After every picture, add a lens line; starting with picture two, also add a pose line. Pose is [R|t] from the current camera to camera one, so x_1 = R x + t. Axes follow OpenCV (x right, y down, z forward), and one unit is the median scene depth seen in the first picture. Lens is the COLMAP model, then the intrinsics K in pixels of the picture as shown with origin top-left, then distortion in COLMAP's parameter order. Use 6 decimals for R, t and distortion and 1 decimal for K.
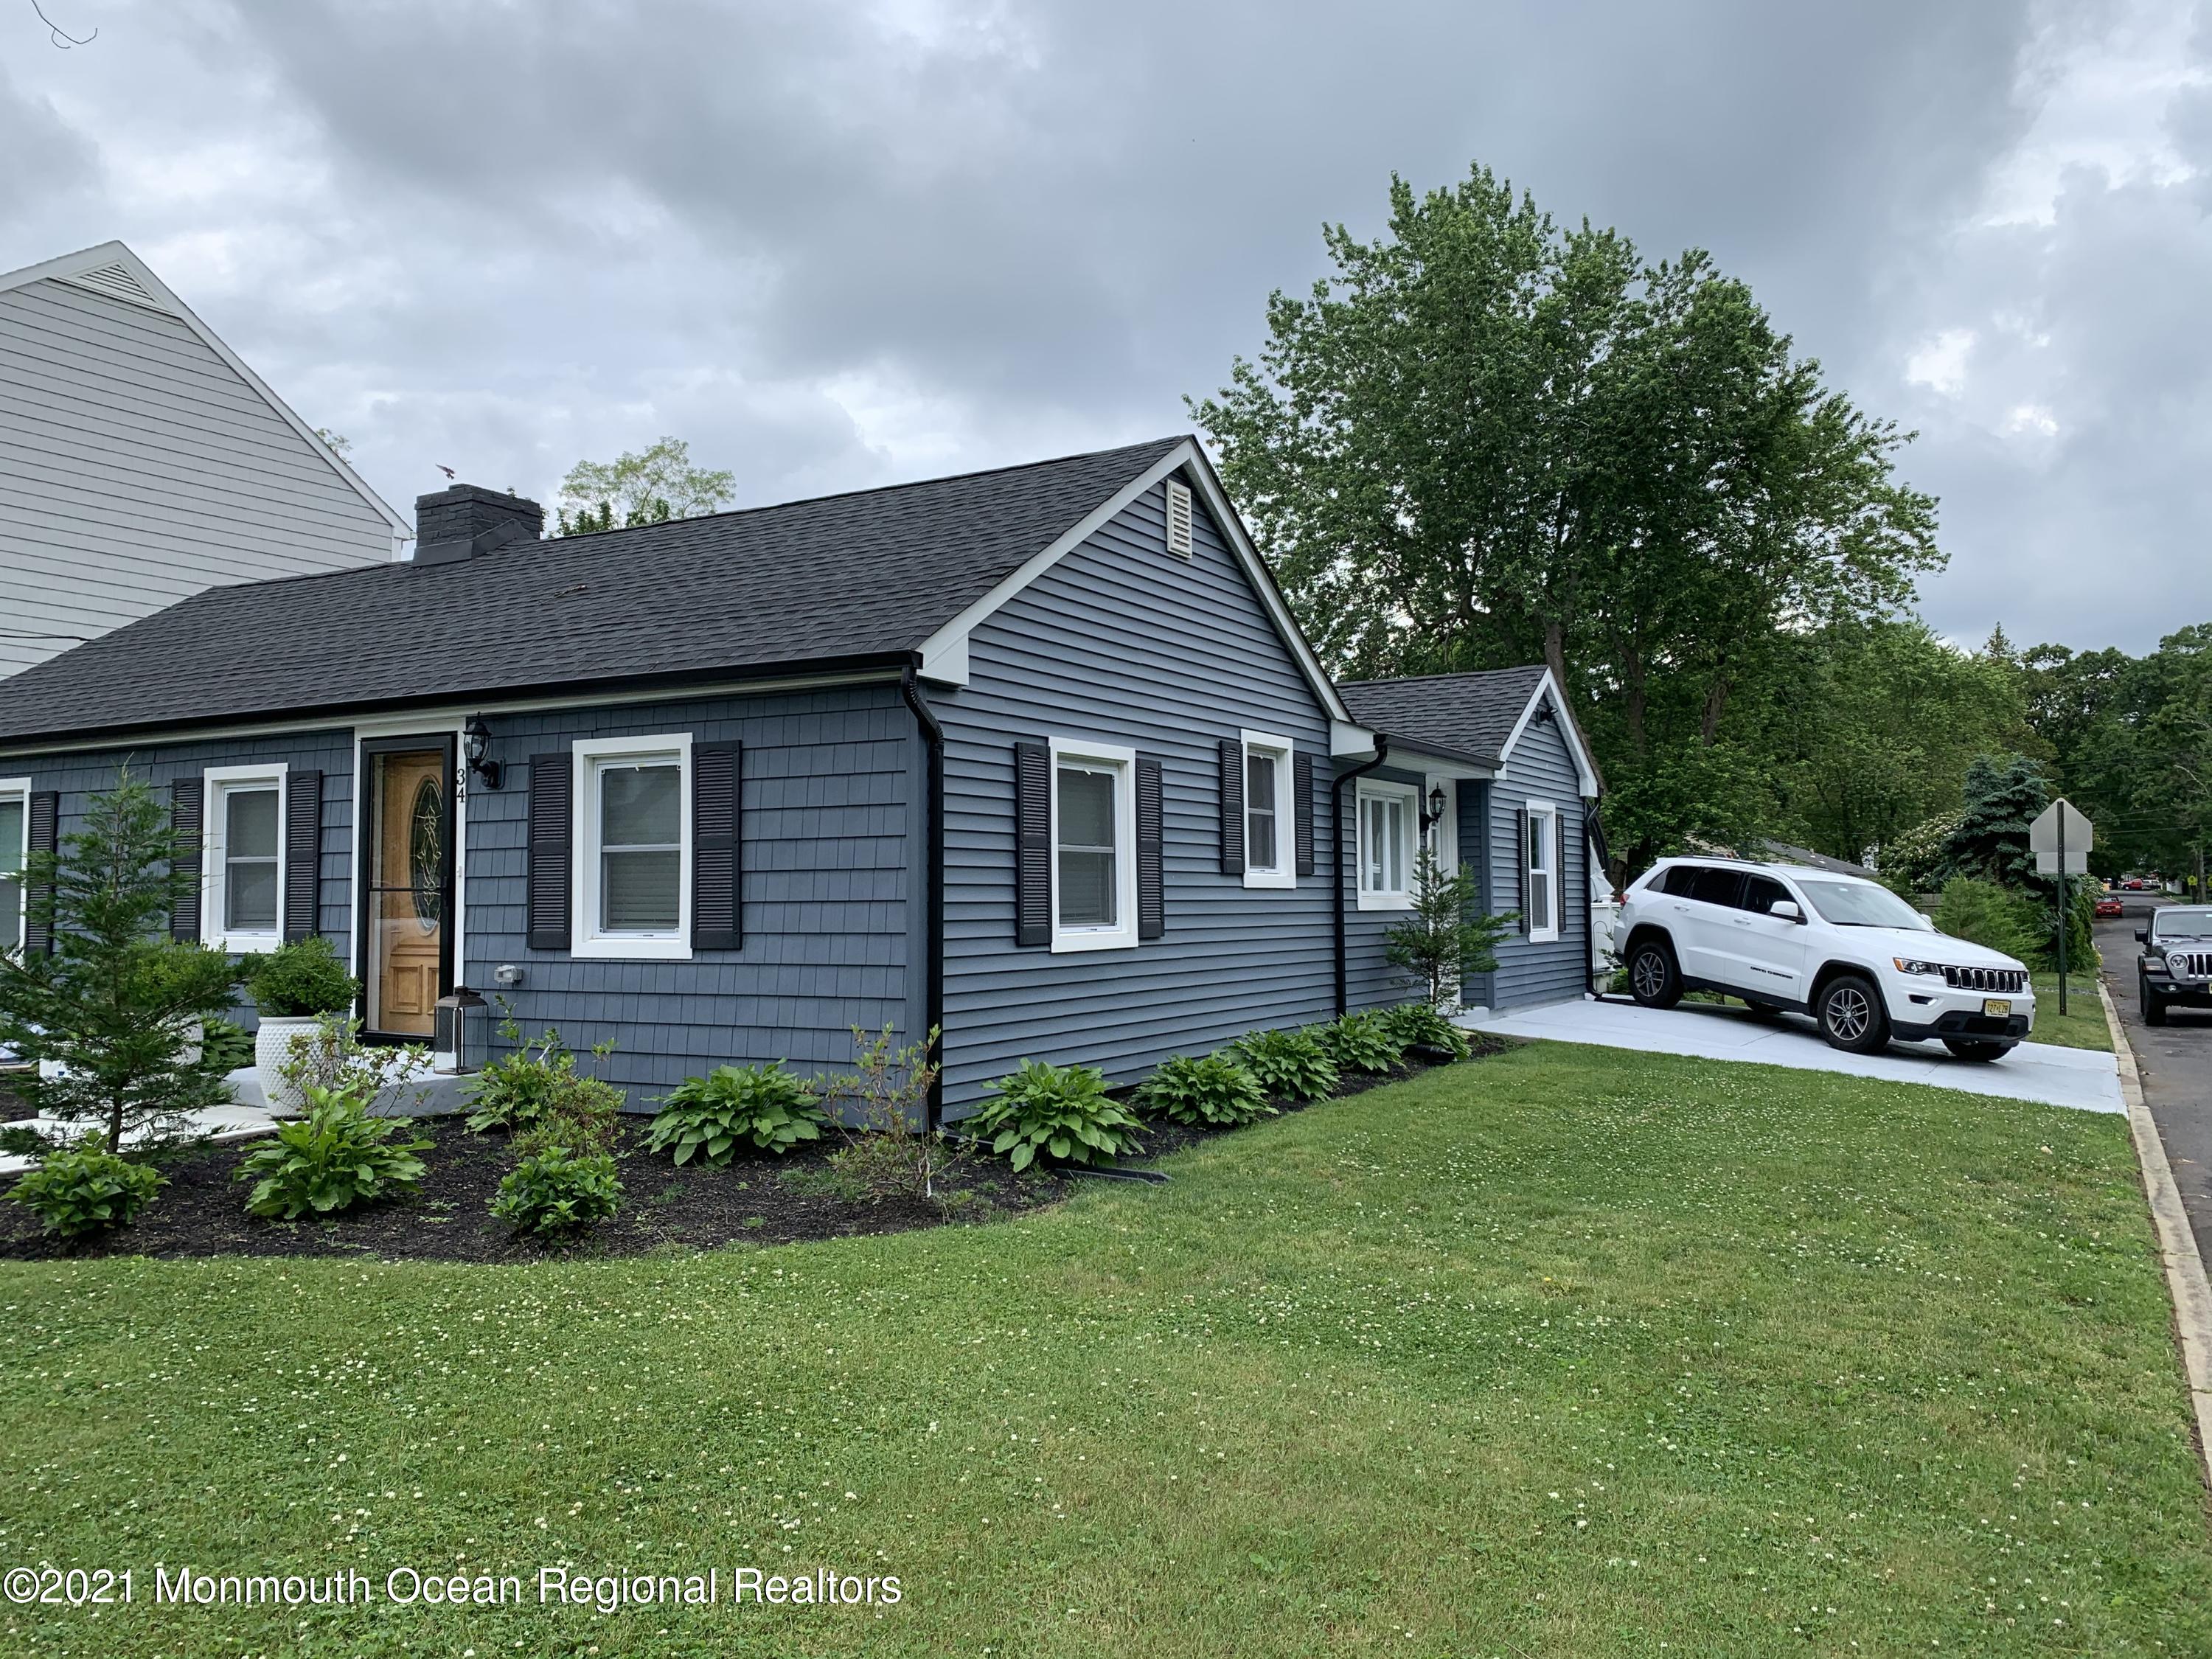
lens RADIAL K [[1679.6, 0, 1106.0], [0, 1679.6, 829.5], [0, 0, 1]] dist [0.003201, -0.045728]
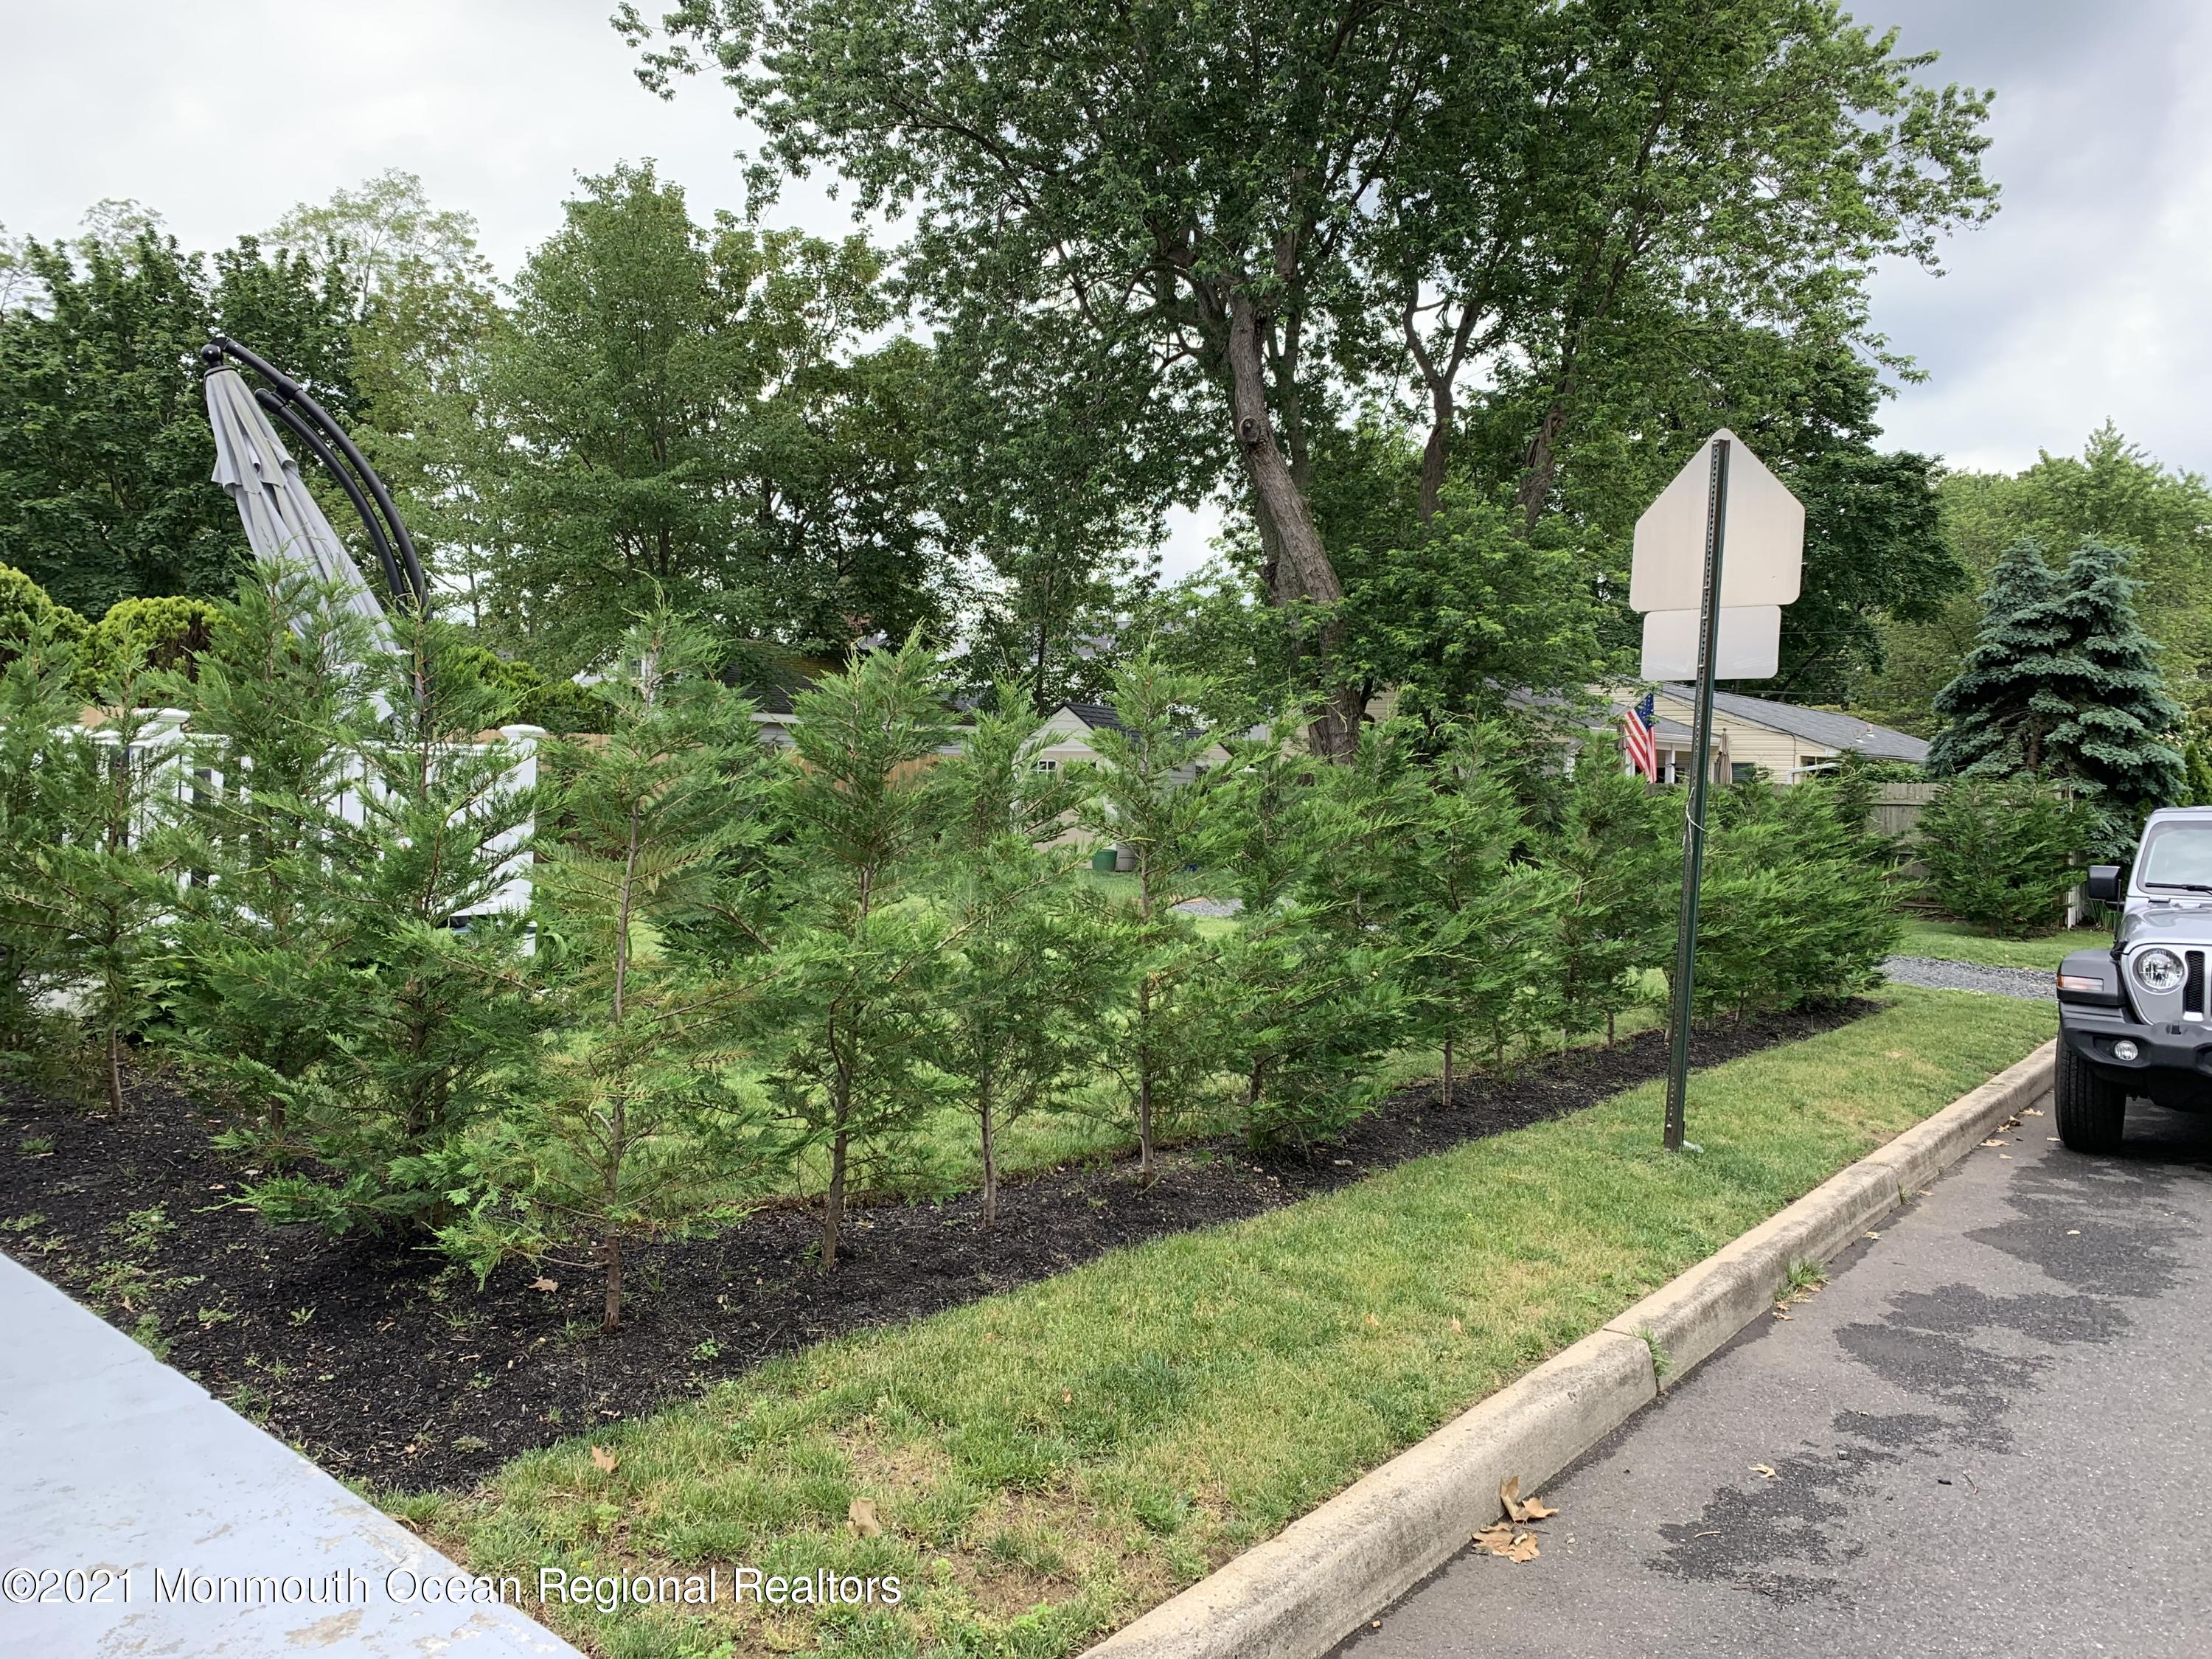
lens RADIAL K [[1684.4, 0, 1106.0], [0, 1684.4, 829.5], [0, 0, 1]] dist [0.001681, 0.004003]
pose [[0.991574, 0.031341, -0.125694, 0.477975], [-0.022755, 0.997345, 0.069176, 0.033474], [0.127528, -0.065733, 0.989654, 0.647636]]
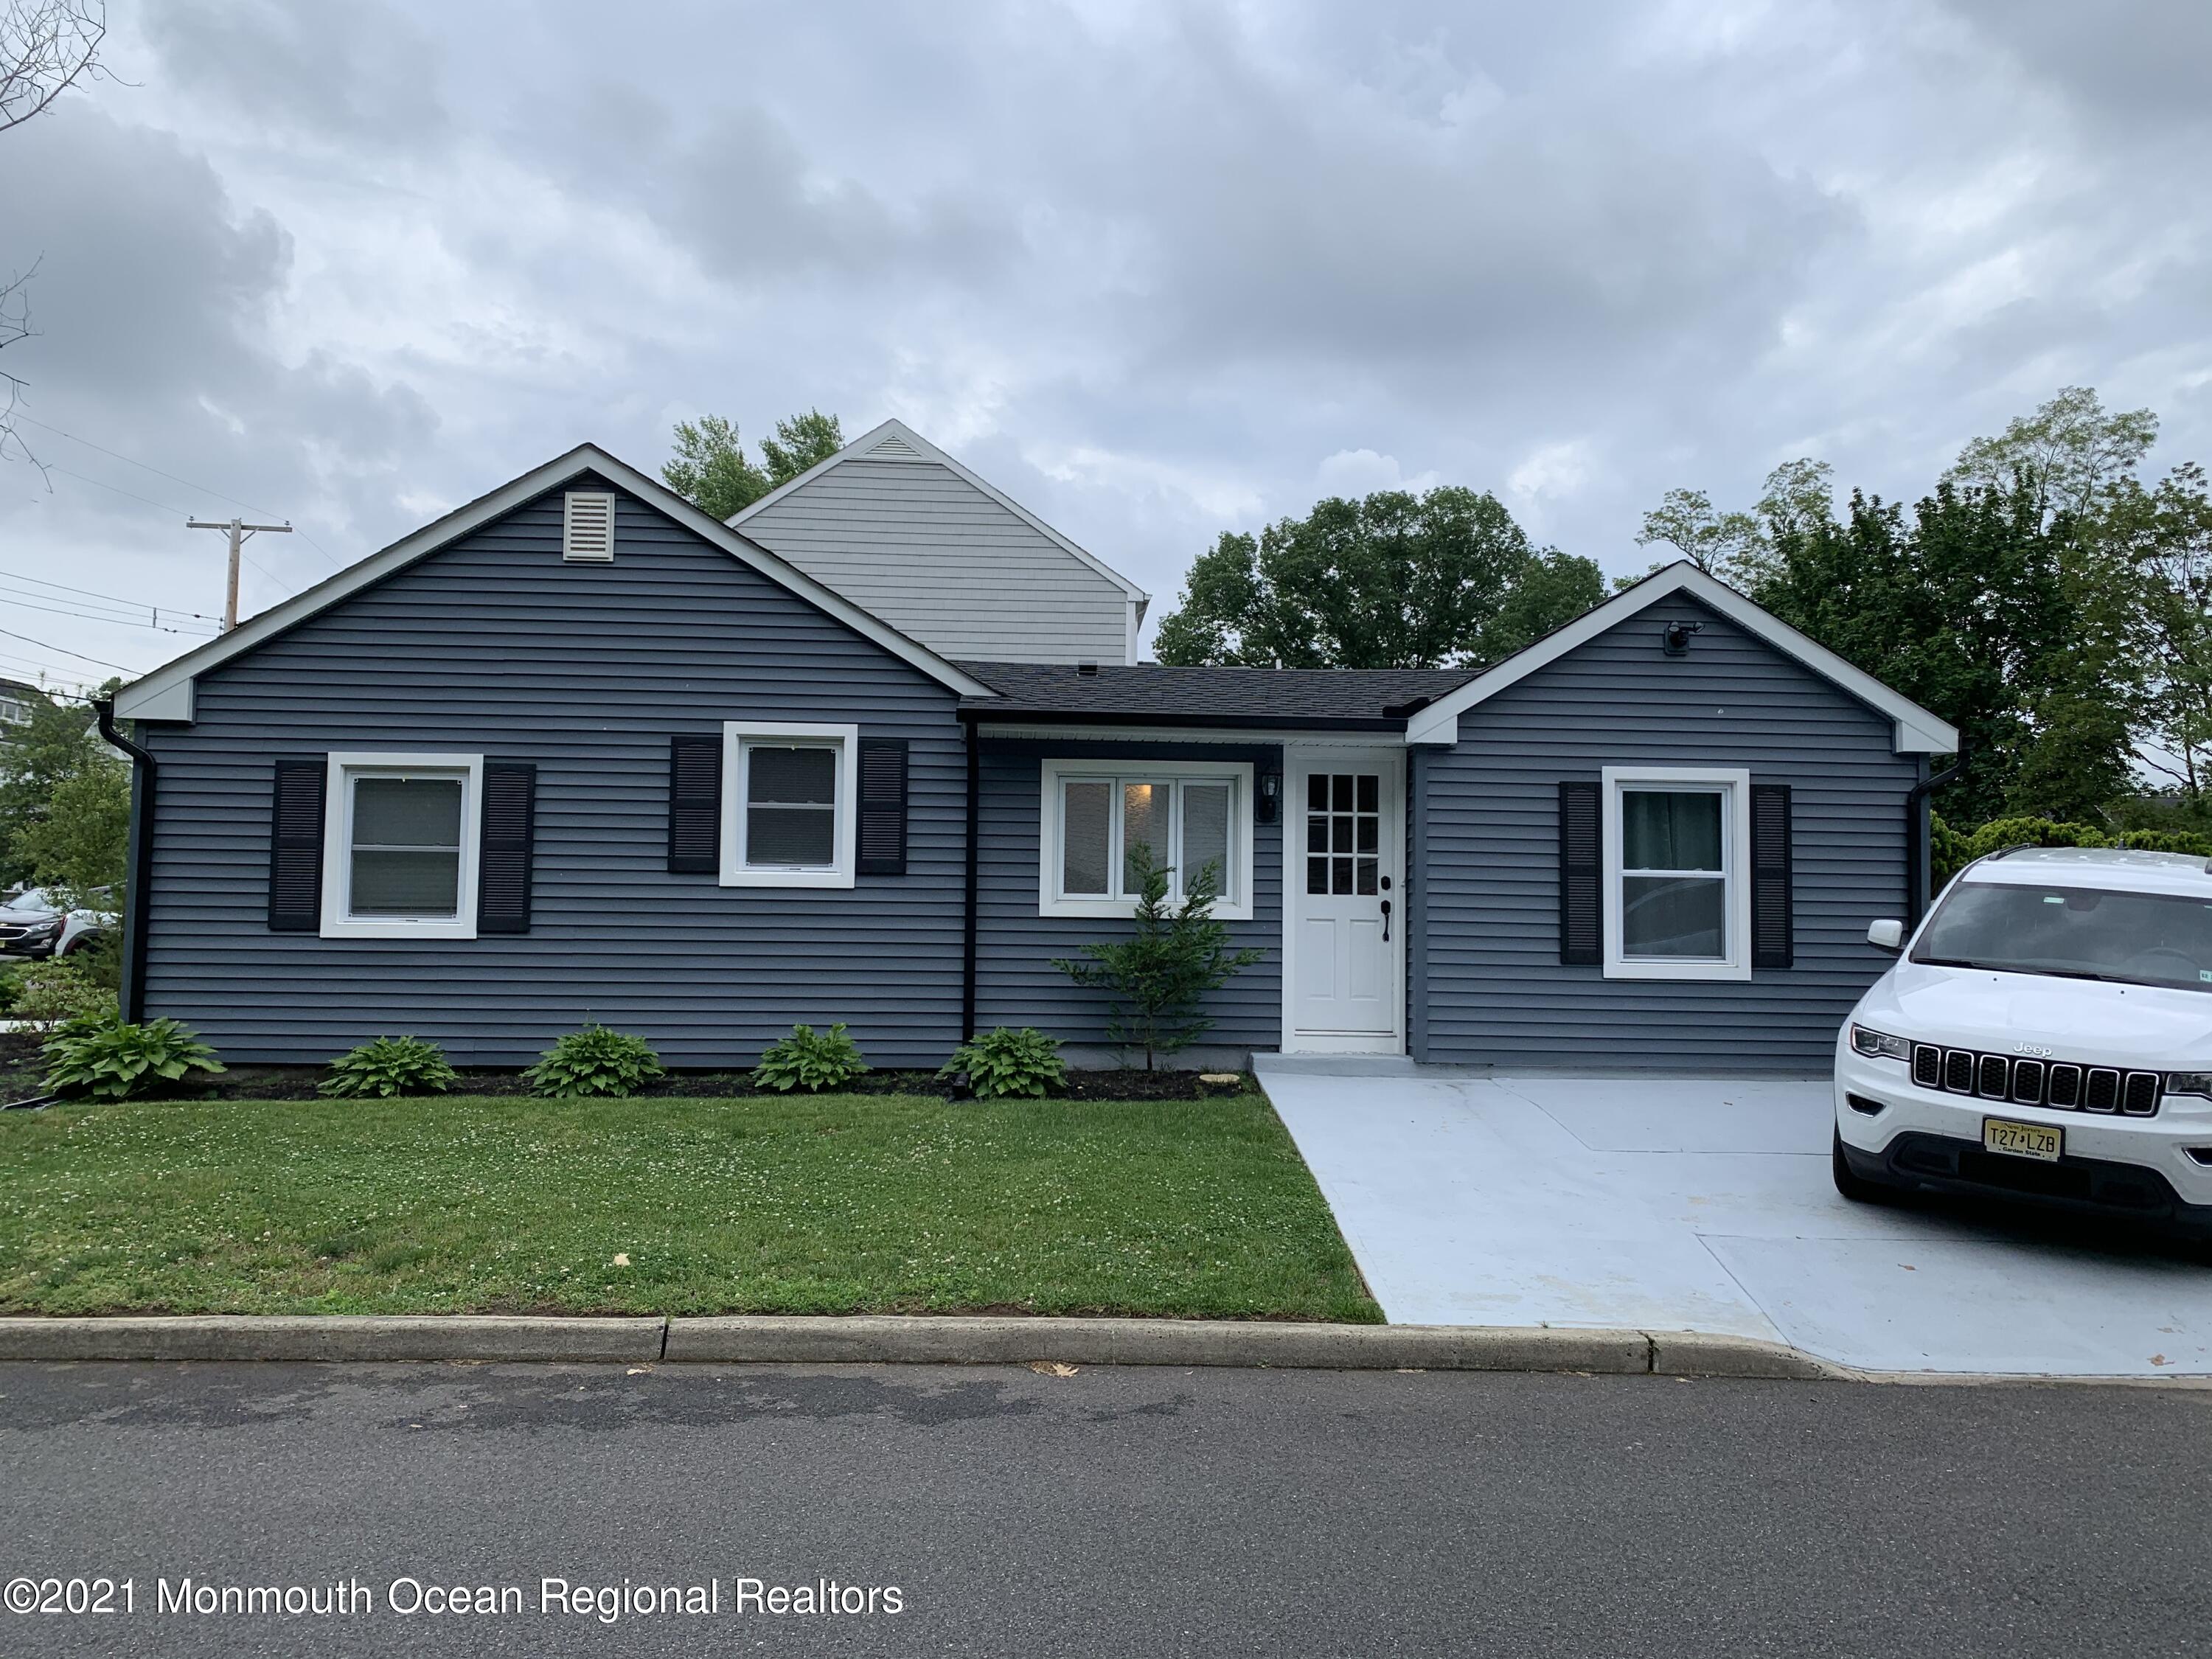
lens RADIAL K [[1676.7, 0, 1106.0], [0, 1676.7, 829.5], [0, 0, 1]] dist [0.061624, -0.061265]
pose [[0.539949, -0.032511, -0.841070, 0.520439], [0.016608, 0.999471, -0.027972, 0.017250], [0.841534, 0.001135, 0.540203, 0.331383]]
